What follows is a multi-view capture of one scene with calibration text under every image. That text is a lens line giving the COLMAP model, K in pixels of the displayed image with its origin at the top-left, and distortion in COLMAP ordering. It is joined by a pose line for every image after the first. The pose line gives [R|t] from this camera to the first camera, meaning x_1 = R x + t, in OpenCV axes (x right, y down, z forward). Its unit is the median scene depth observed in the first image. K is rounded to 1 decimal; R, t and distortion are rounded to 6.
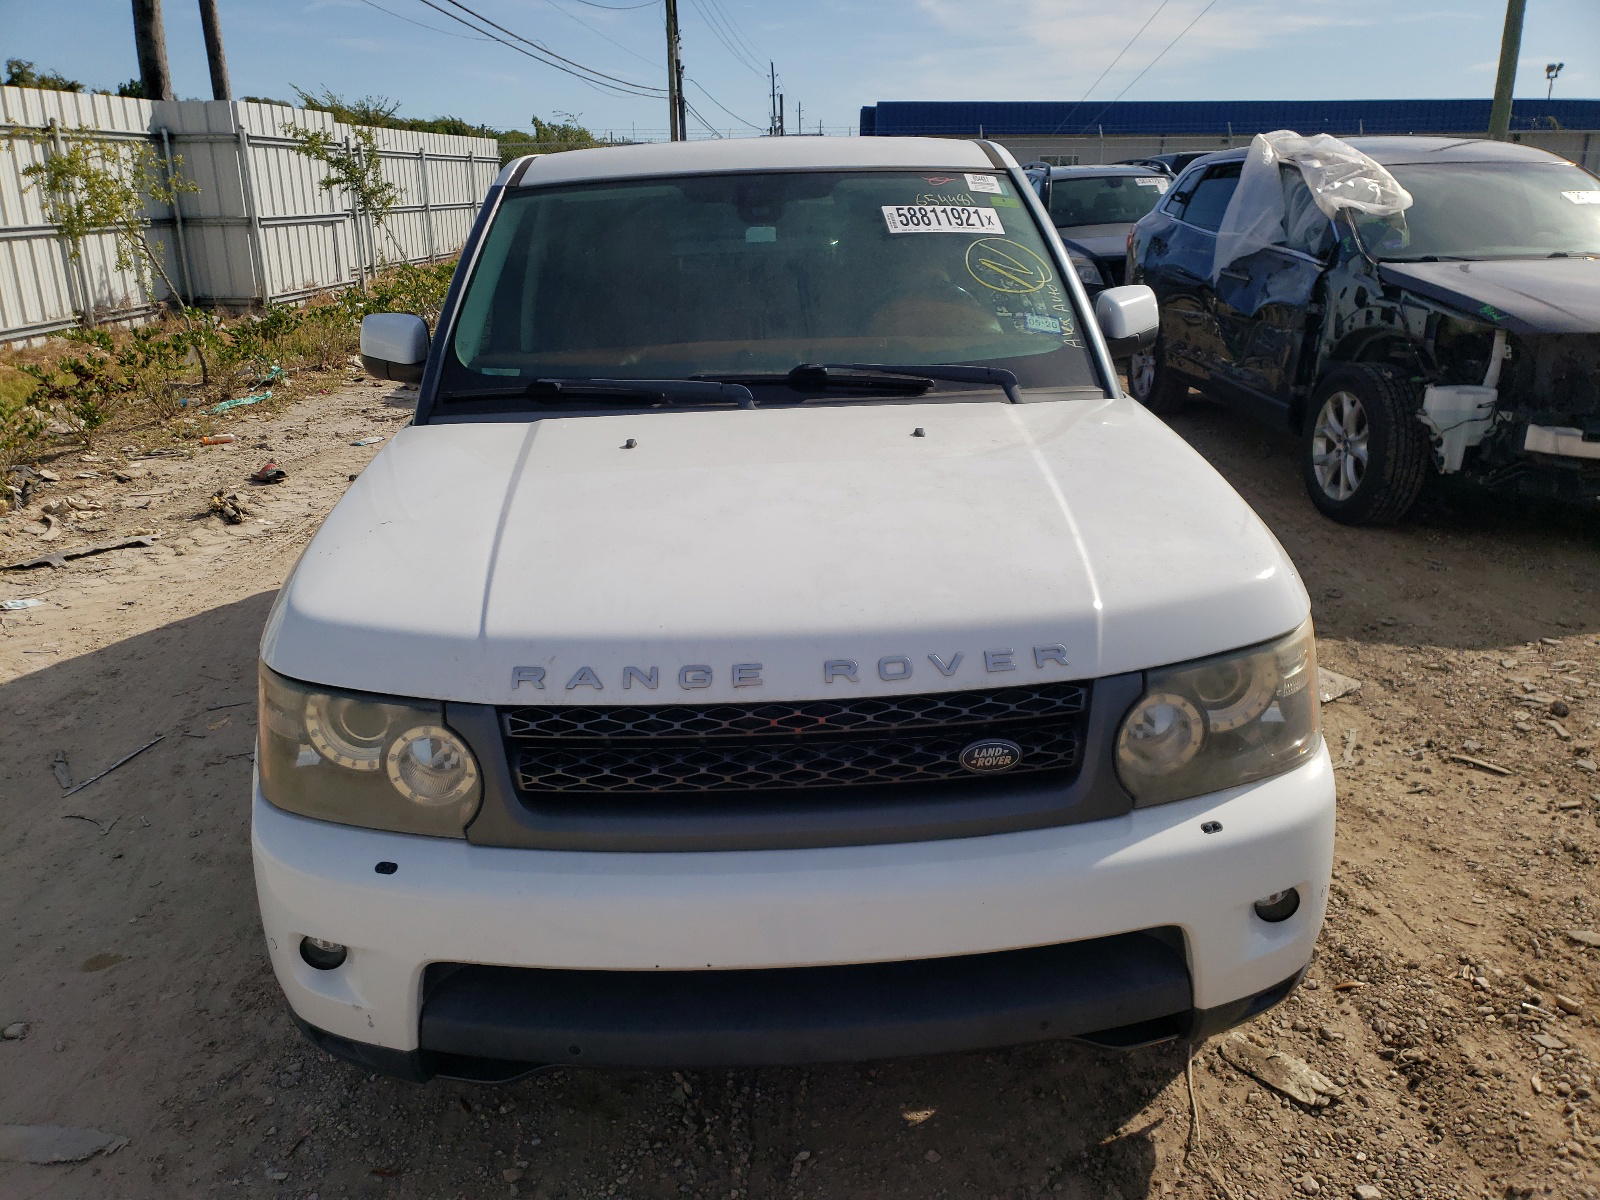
lens RADIAL K [[1212.8, 0, 786.8], [0, 1212.8, 597.3], [0, 0, 1]] dist [0.019027, -0.004172]
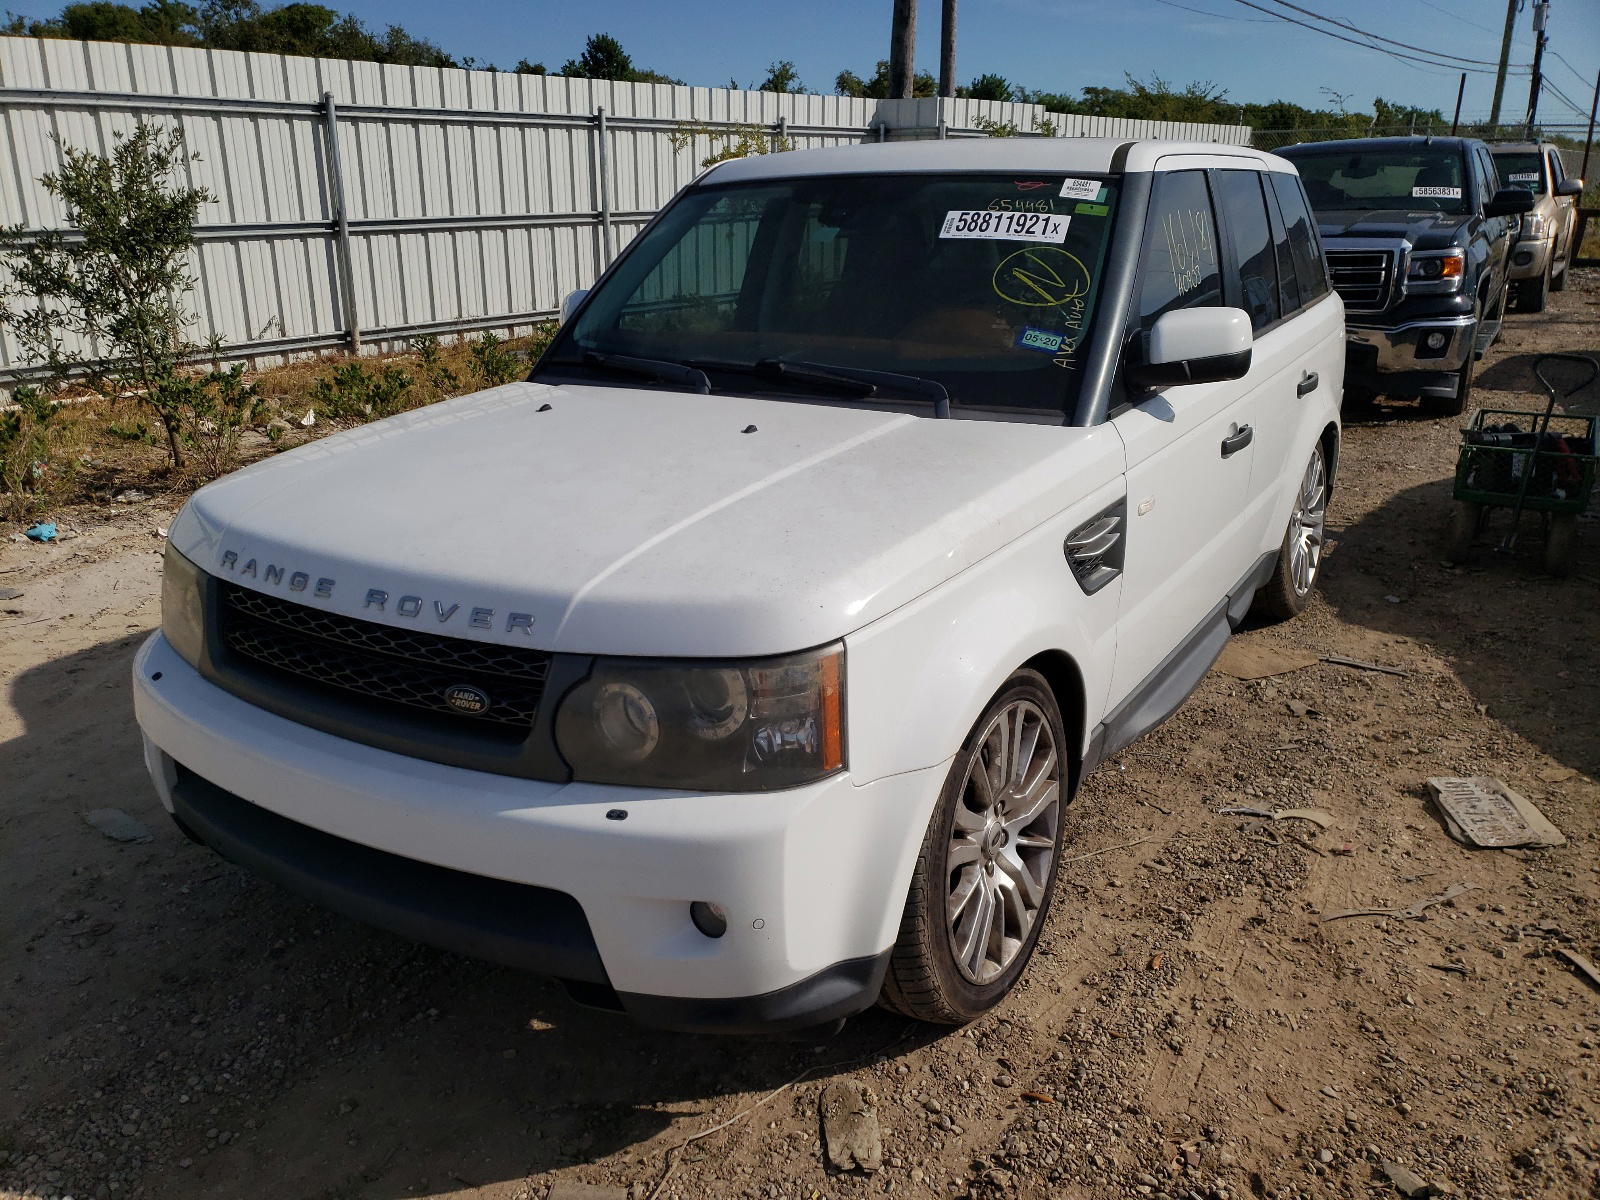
lens RADIAL K [[1212.8, 0, 786.8], [0, 1212.8, 597.3], [0, 0, 1]] dist [0.019027, -0.004172]
pose [[0.834538, 0.188345, -0.517758, 0.799629], [-0.183483, 0.981119, 0.061158, -0.071290], [0.519500, 0.043961, 0.853339, 0.143323]]
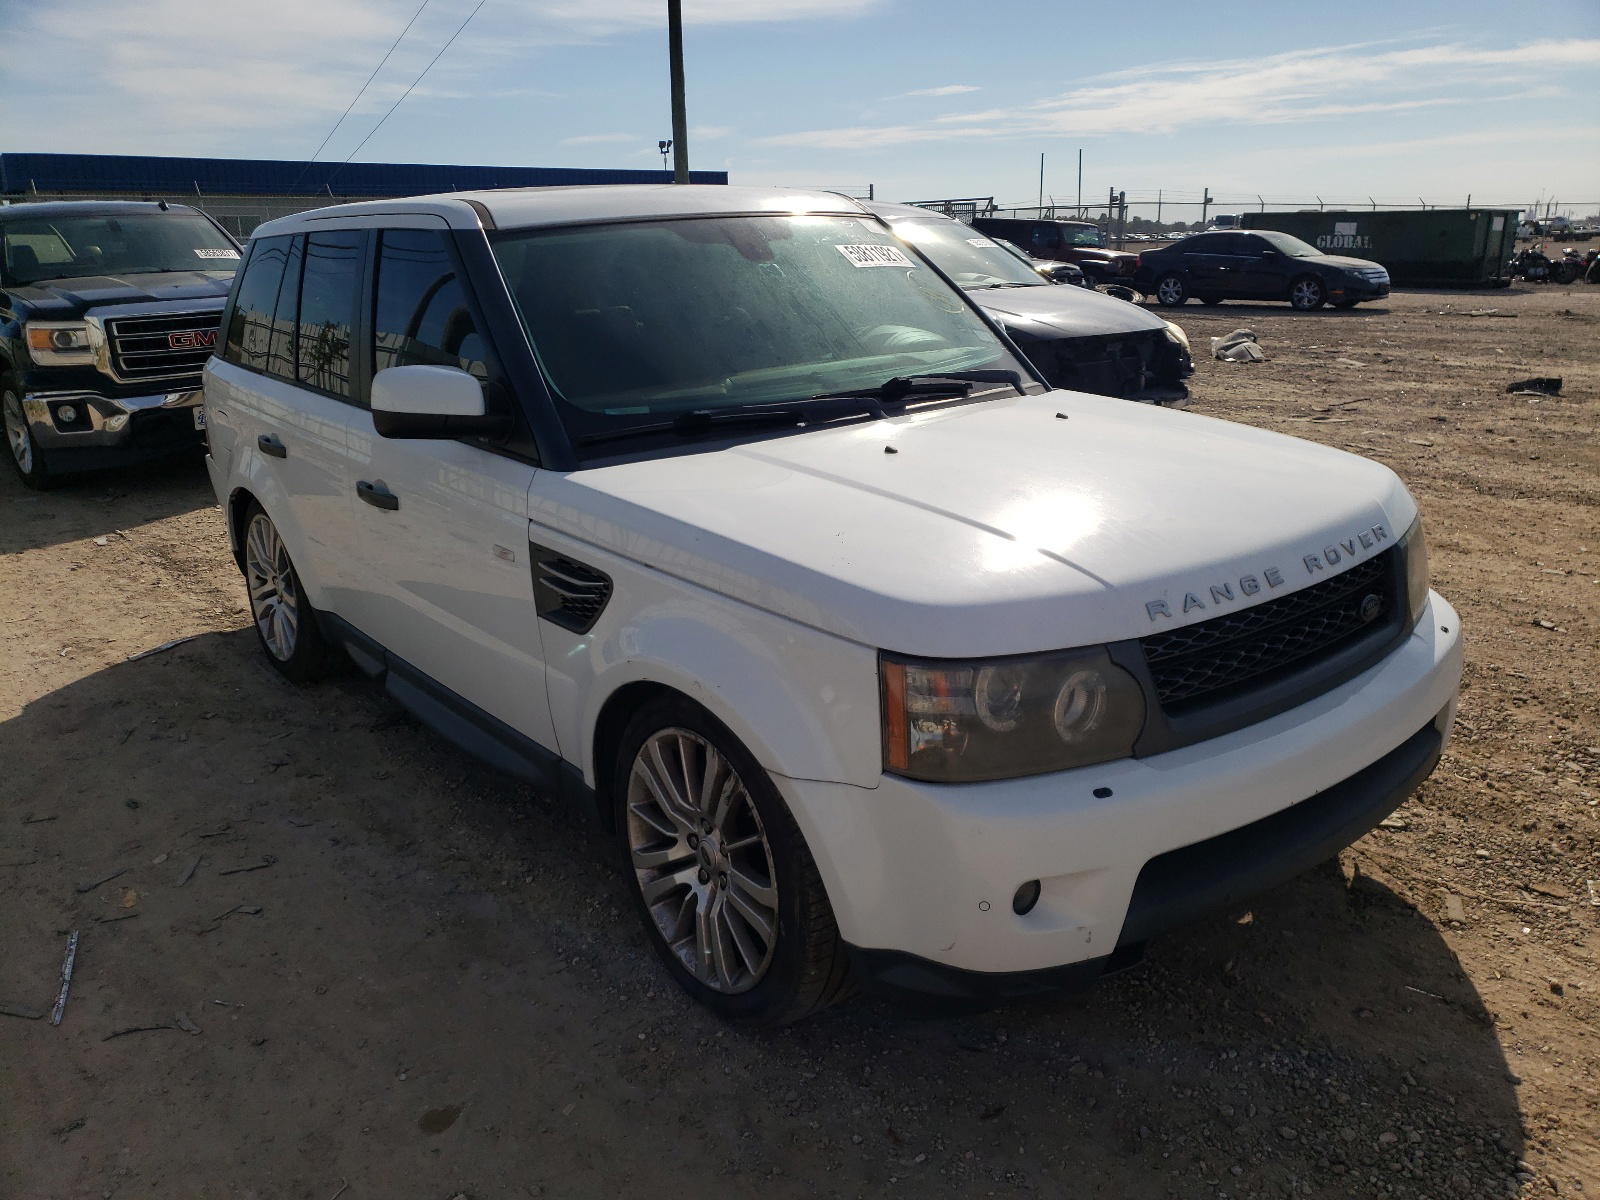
lens RADIAL K [[1212.8, 0, 786.8], [0, 1212.8, 597.3], [0, 0, 1]] dist [0.019027, -0.004172]
pose [[0.814170, -0.175084, 0.553599, -0.973169], [0.199339, 0.979788, 0.016708, -0.033721], [-0.545335, 0.096751, 0.832616, 0.145952]]
